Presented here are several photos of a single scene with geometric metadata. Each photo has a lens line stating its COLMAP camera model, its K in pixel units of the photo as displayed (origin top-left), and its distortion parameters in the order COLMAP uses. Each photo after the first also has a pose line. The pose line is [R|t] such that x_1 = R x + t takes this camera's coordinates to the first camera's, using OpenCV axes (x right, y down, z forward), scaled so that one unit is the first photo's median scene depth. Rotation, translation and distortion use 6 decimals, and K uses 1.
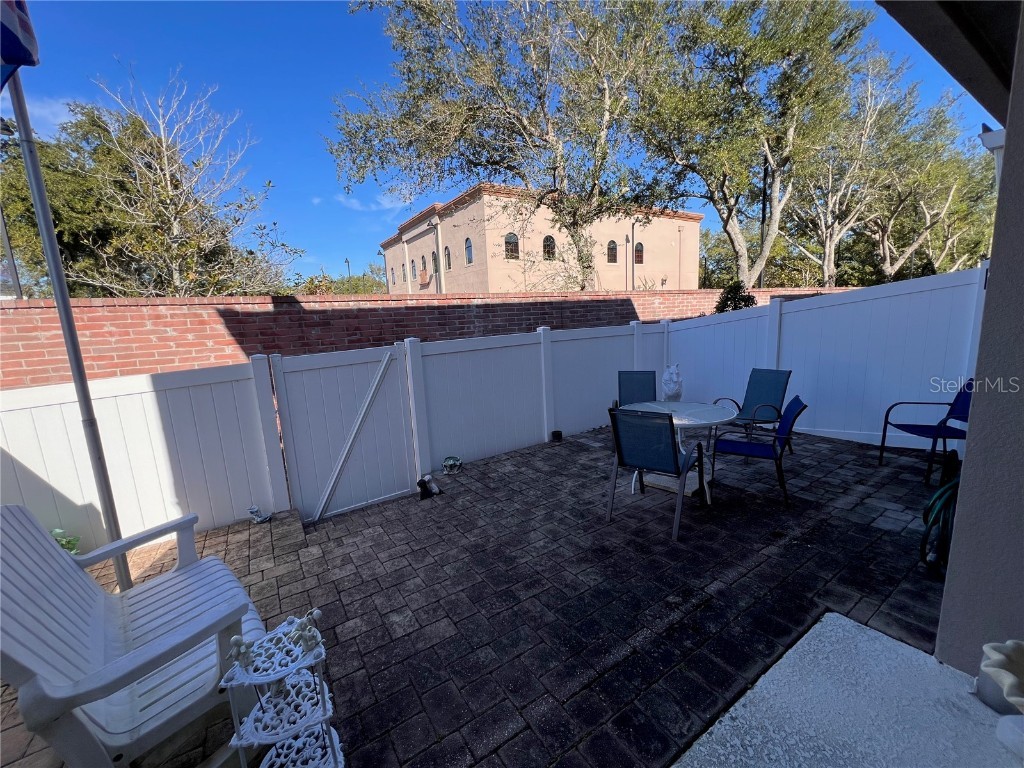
lens RADIAL K [[410.2, 0, 508.9], [0, 410.2, 382.9], [0, 0, 1]] dist [-0.001083, 0.000541]
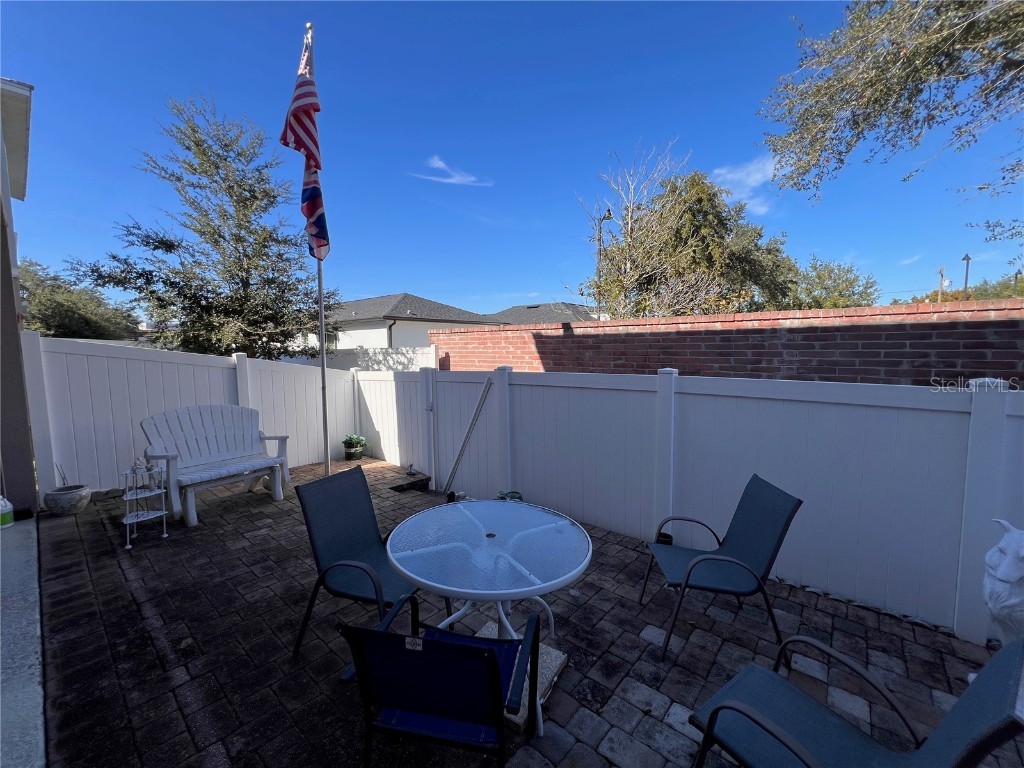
lens RADIAL K [[410.2, 0, 509.1], [0, 410.2, 385.3], [0, 0, 1]] dist [-0.001083, 0.000541]
pose [[0.286978, 0.134430, -0.948458, 0.548133], [-0.163406, 0.982463, 0.089808, -0.111708], [0.943897, 0.129211, 0.303912, 0.501070]]
